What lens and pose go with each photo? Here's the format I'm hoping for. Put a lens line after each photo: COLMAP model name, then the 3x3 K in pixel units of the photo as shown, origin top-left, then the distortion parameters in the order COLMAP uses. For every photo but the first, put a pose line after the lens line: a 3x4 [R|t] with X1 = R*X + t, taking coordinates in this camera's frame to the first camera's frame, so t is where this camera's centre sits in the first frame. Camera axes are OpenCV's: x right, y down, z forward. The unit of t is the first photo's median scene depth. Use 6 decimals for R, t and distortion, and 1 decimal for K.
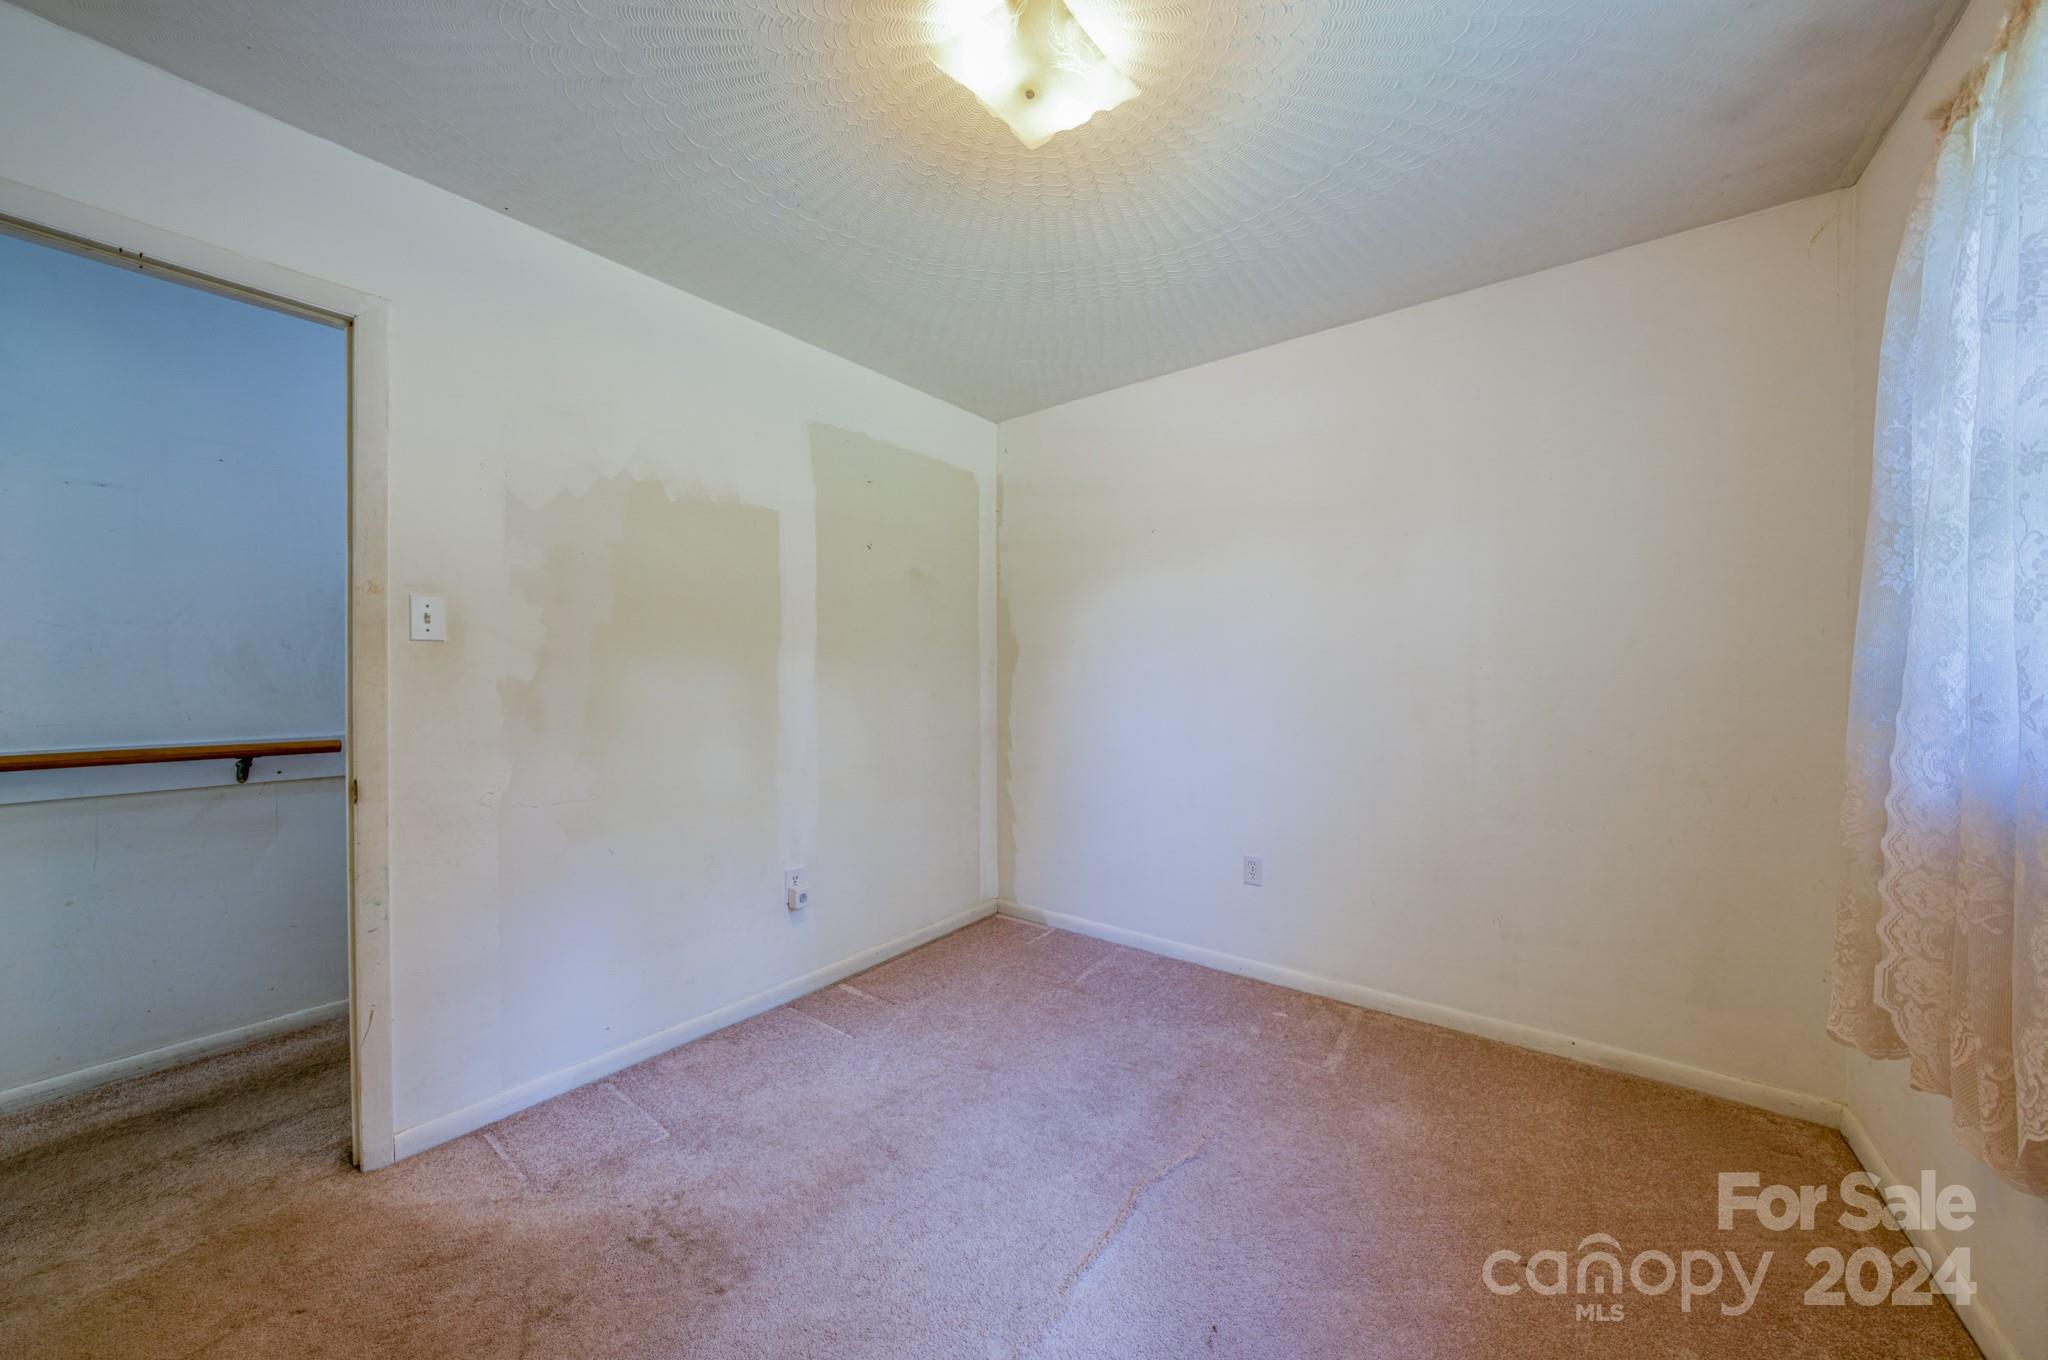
lens RADIAL K [[704.5, 0, 1027.9], [0, 704.5, 676.7], [0, 0, 1]] dist [-0.029706, 0.006225]
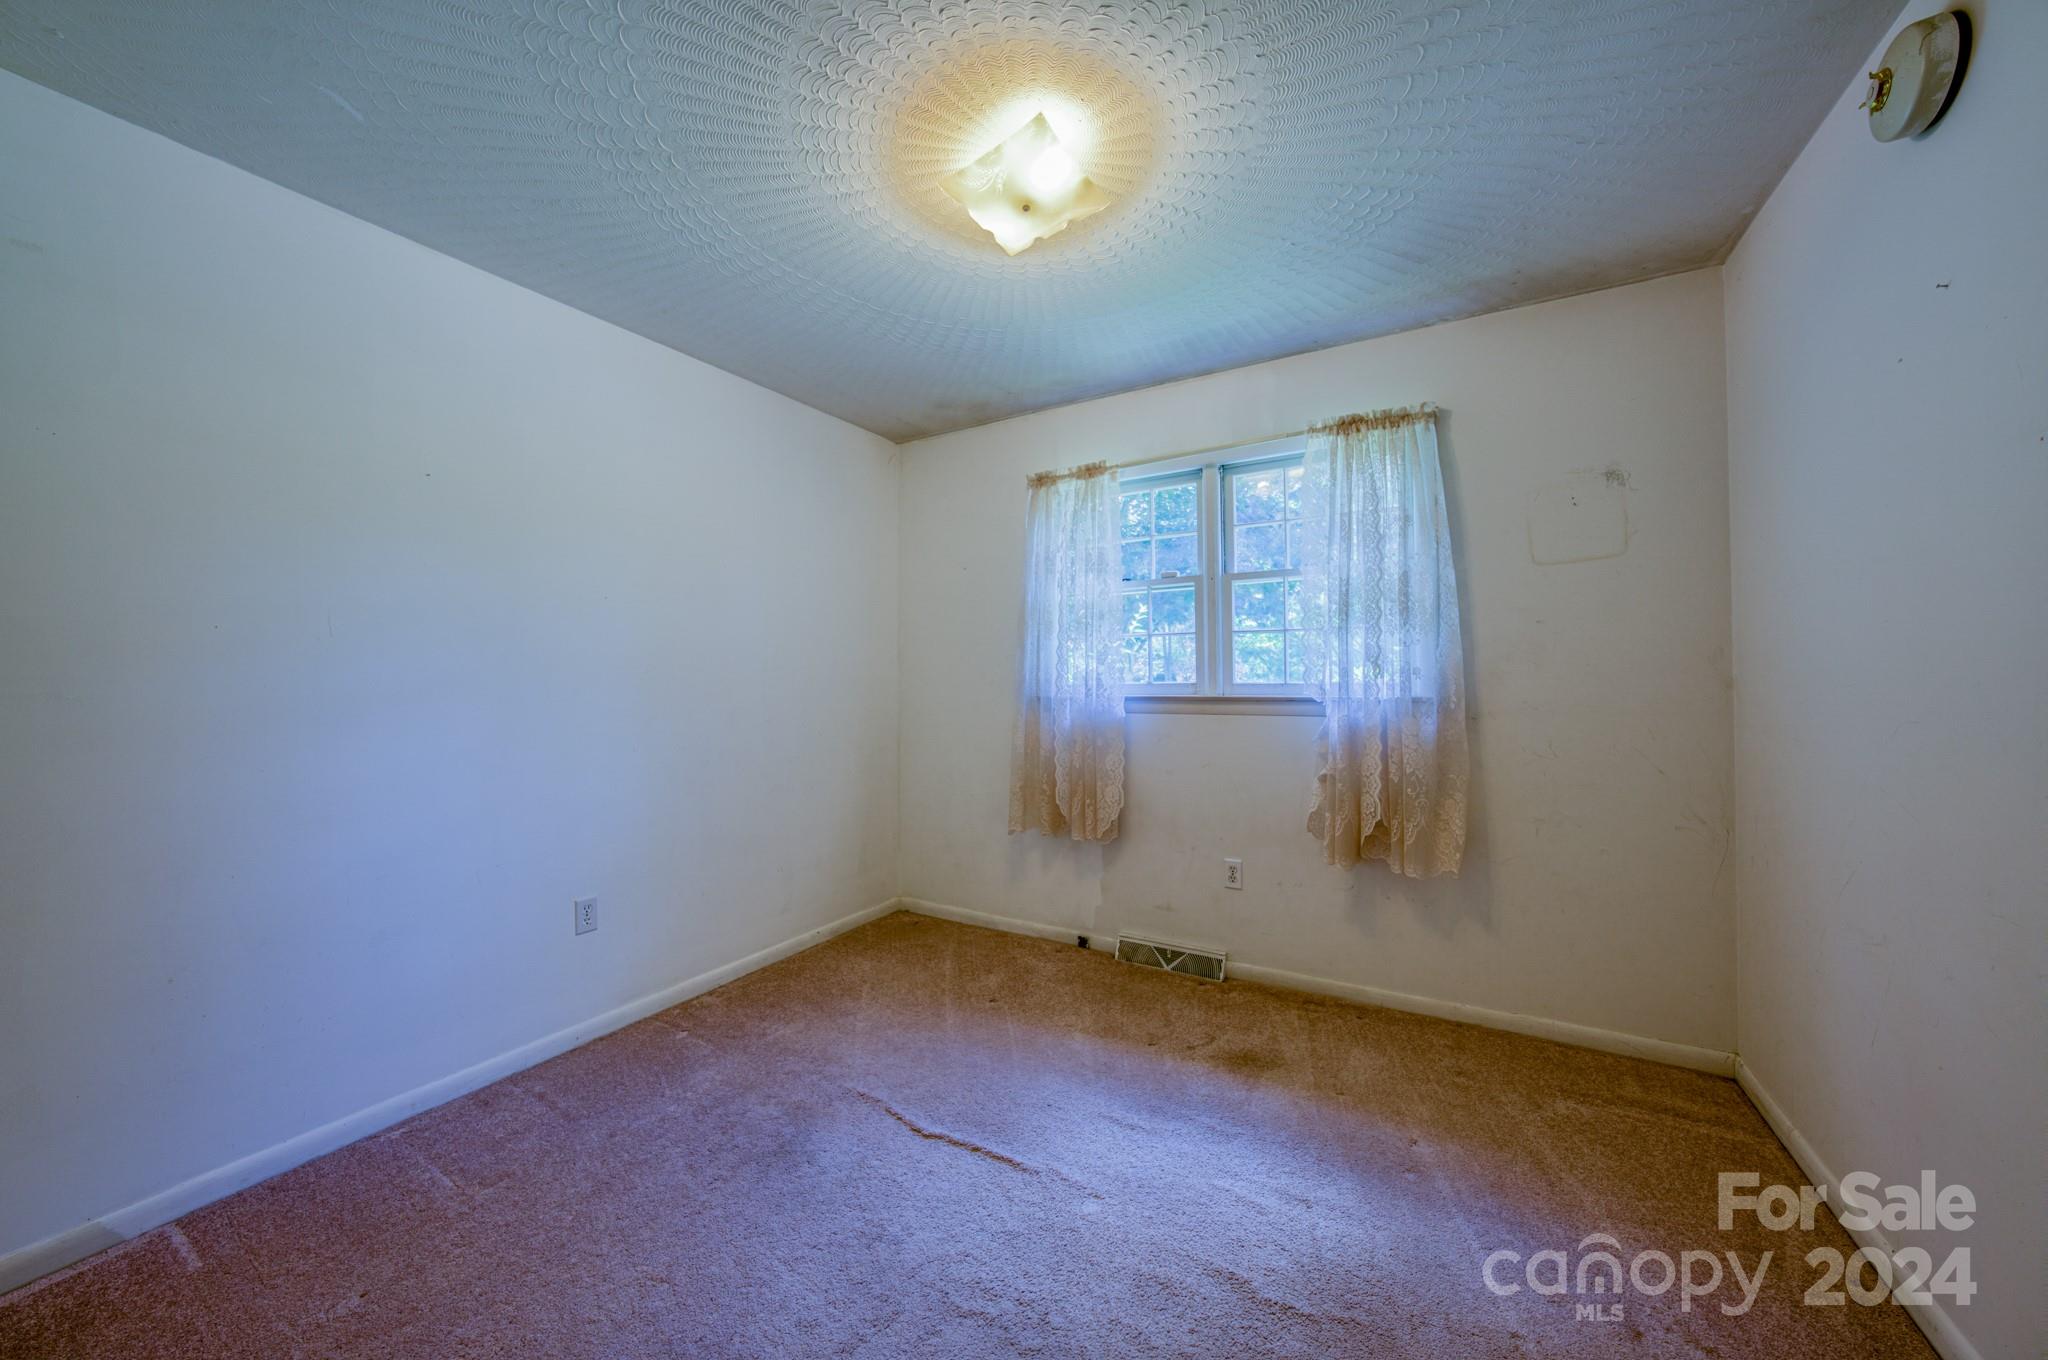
lens RADIAL K [[704.5, 0, 1027.9], [0, 704.5, 676.7], [0, 0, 1]] dist [-0.029706, 0.006225]
pose [[-0.124629, 0.004601, 0.992193, -0.647865], [0.008552, 0.999957, -0.003562, -0.009326], [-0.992167, 0.008041, -0.124663, 0.620799]]
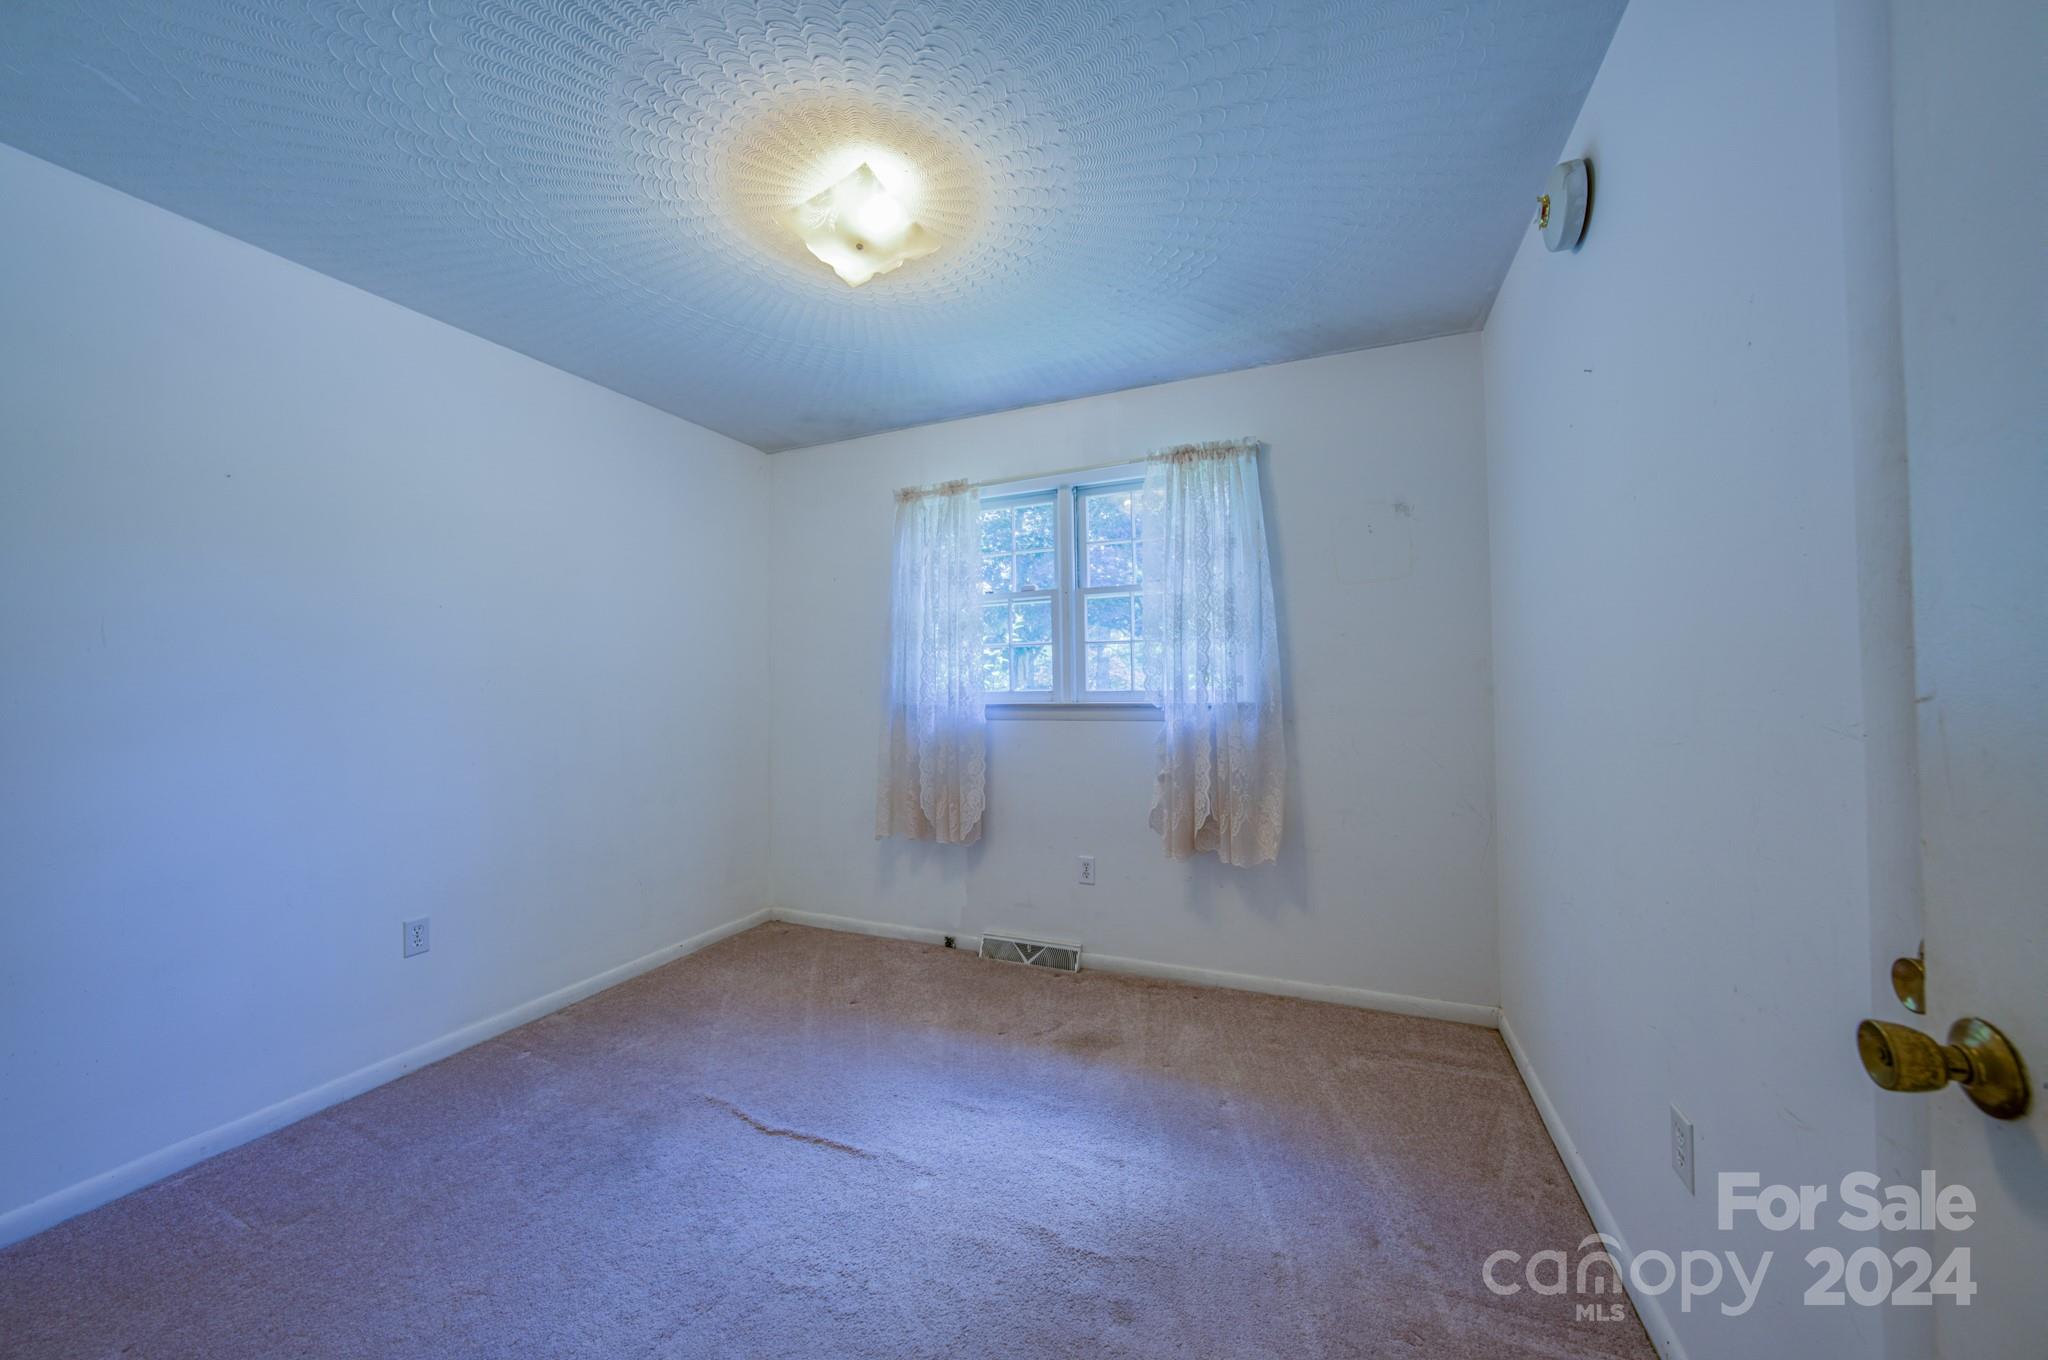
lens RADIAL K [[704.5, 0, 1027.9], [0, 704.5, 676.7], [0, 0, 1]] dist [-0.029706, 0.006225]
pose [[-0.254725, 0.016801, 0.966868, -0.710439], [0.013188, 0.999816, -0.013900, -0.008742], [-0.966924, 0.009211, -0.254900, 0.557267]]
